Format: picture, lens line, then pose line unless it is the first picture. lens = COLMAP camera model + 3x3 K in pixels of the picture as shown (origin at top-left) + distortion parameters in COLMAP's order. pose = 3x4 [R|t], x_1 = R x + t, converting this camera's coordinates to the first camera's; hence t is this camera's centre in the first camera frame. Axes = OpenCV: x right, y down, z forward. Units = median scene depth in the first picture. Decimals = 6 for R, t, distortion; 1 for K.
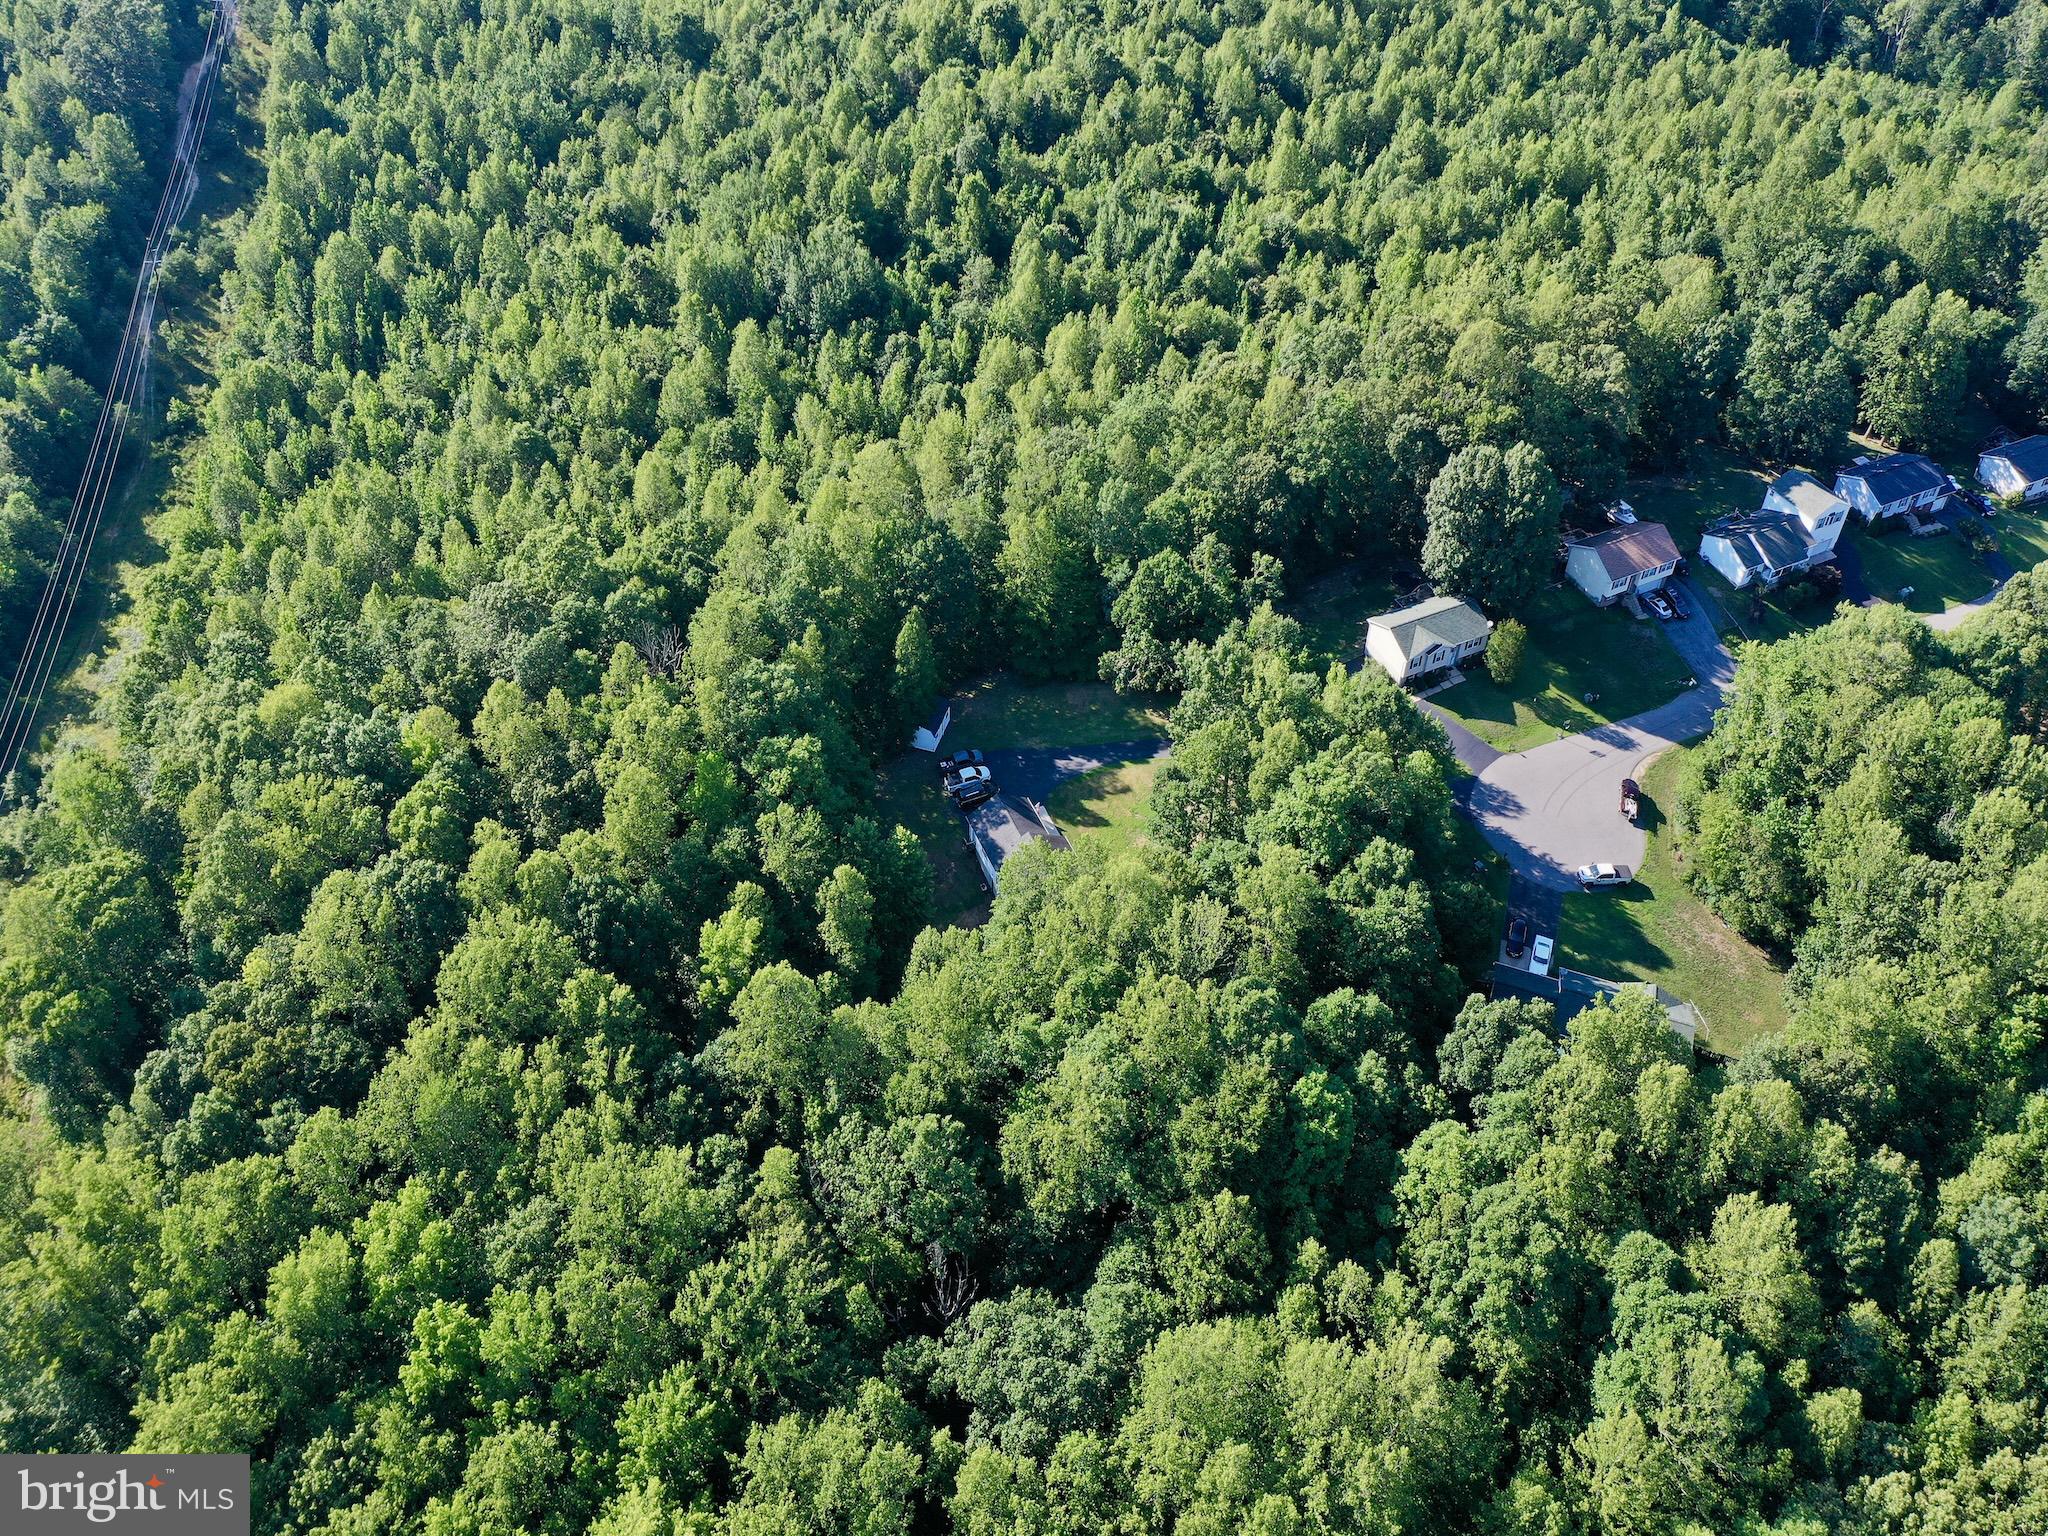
lens RADIAL K [[1655.6, 0, 1017.7], [0, 1655.6, 780.0], [0, 0, 1]] dist [-0.008448, 0.001351]
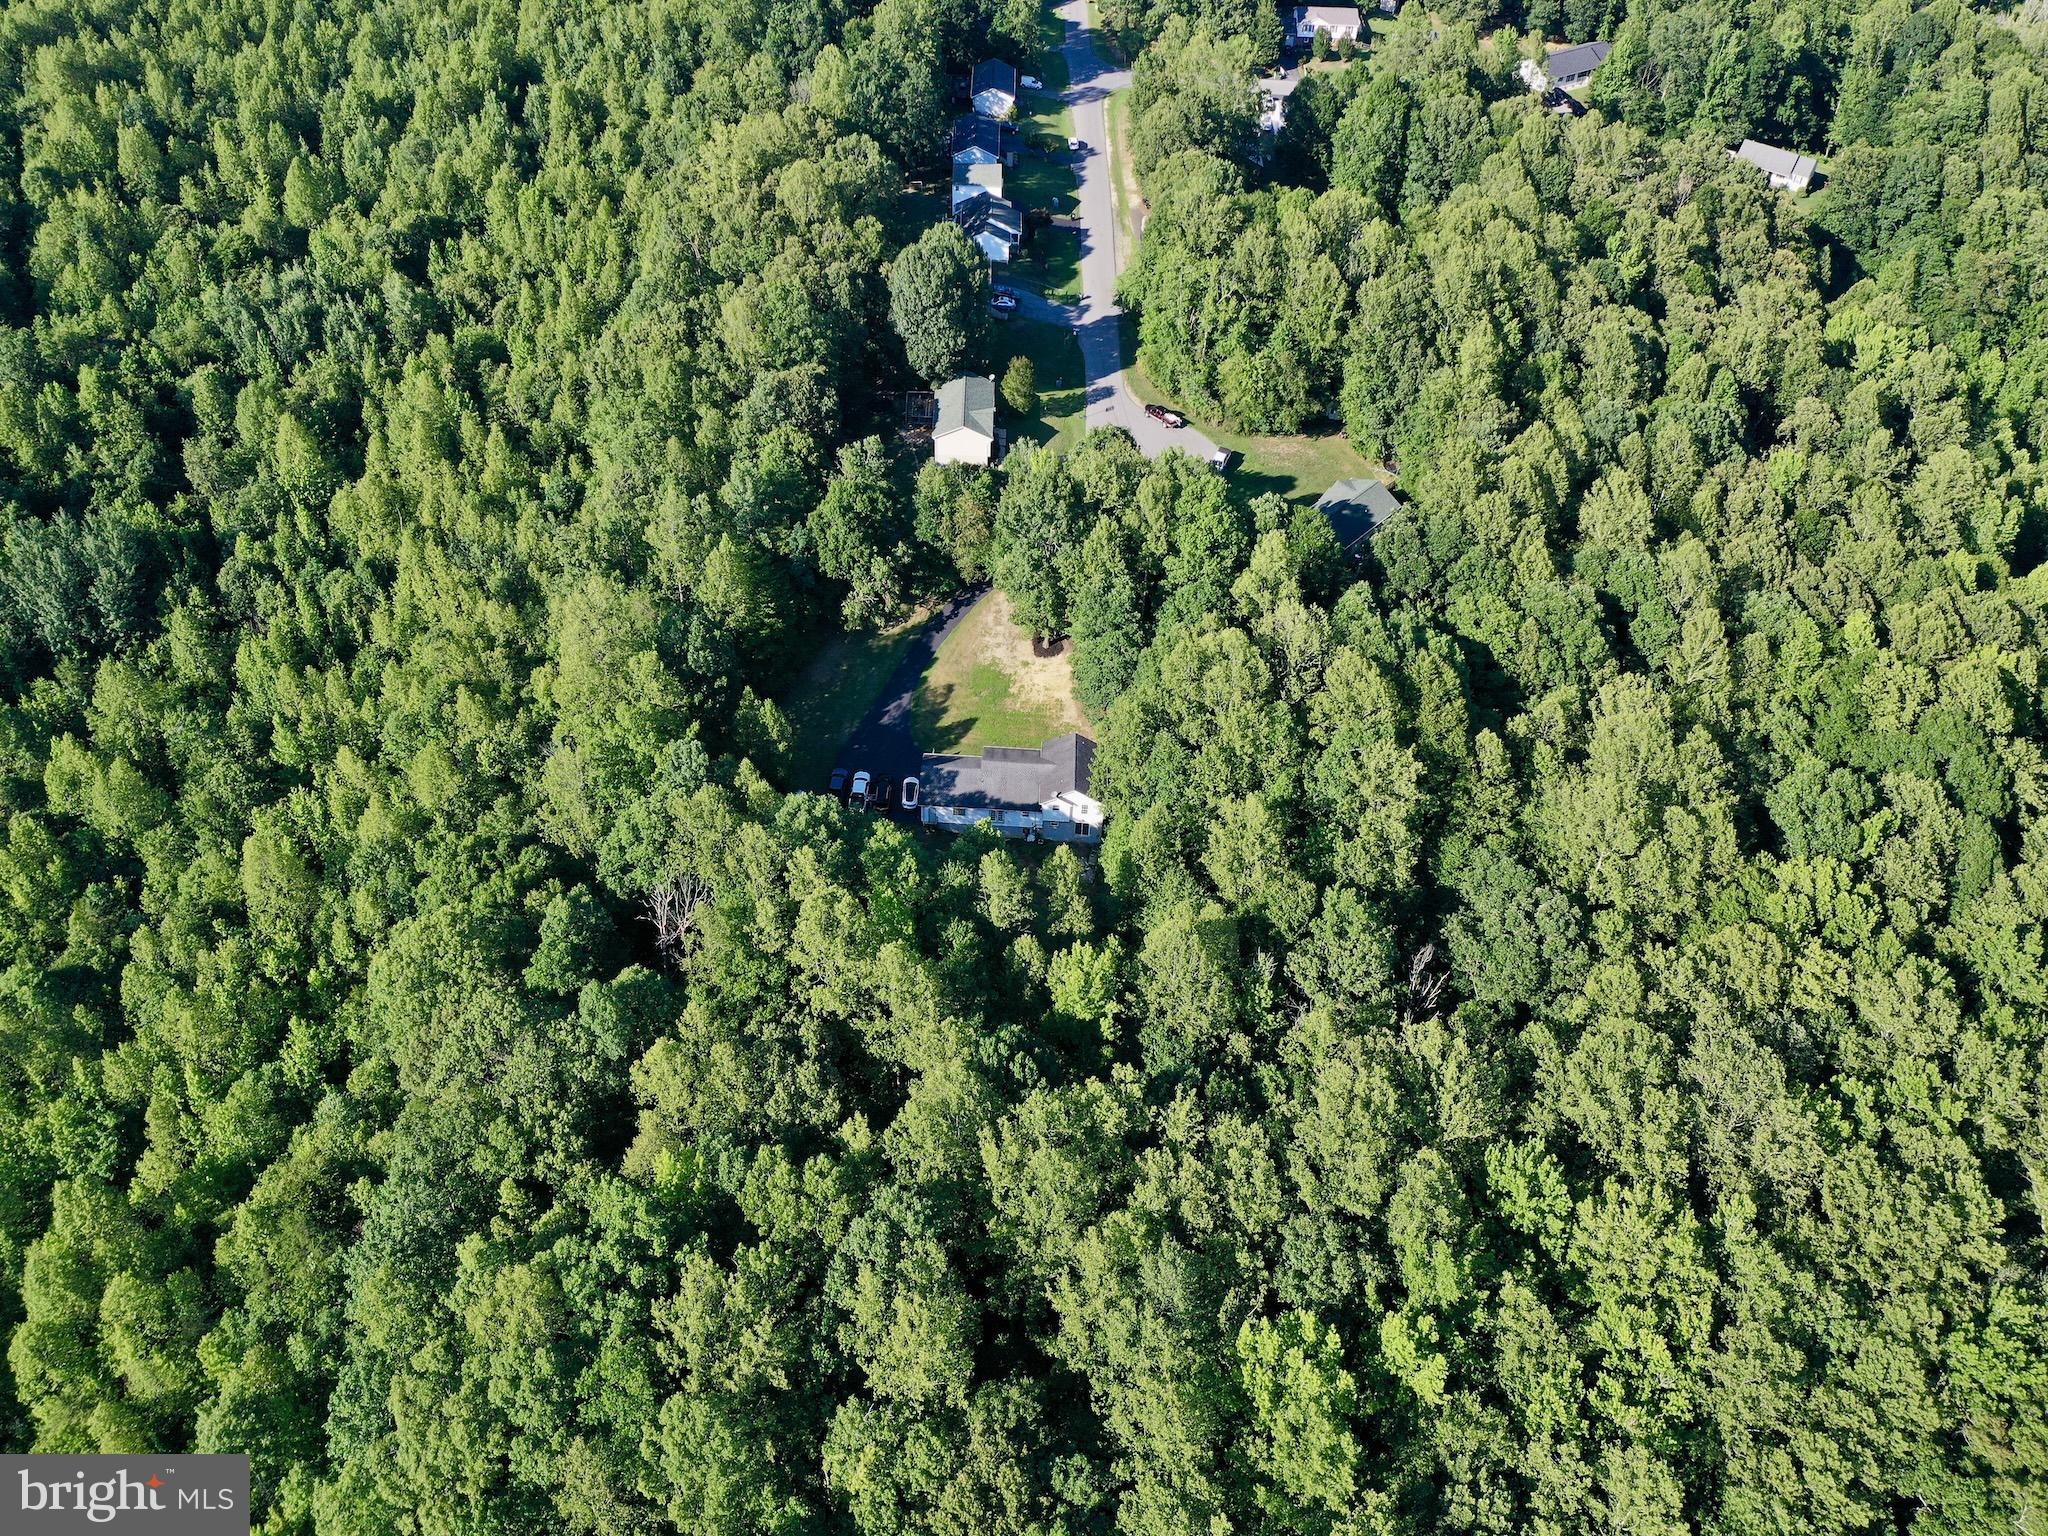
lens RADIAL K [[1655.6, 0, 1018.6], [0, 1655.6, 756.2], [0, 0, 1]] dist [-0.008448, 0.001351]
pose [[0.377235, -0.675217, 0.633858, -0.614184], [0.627203, 0.689839, 0.361577, -0.317853], [-0.681403, 0.261158, 0.683730, 0.269412]]
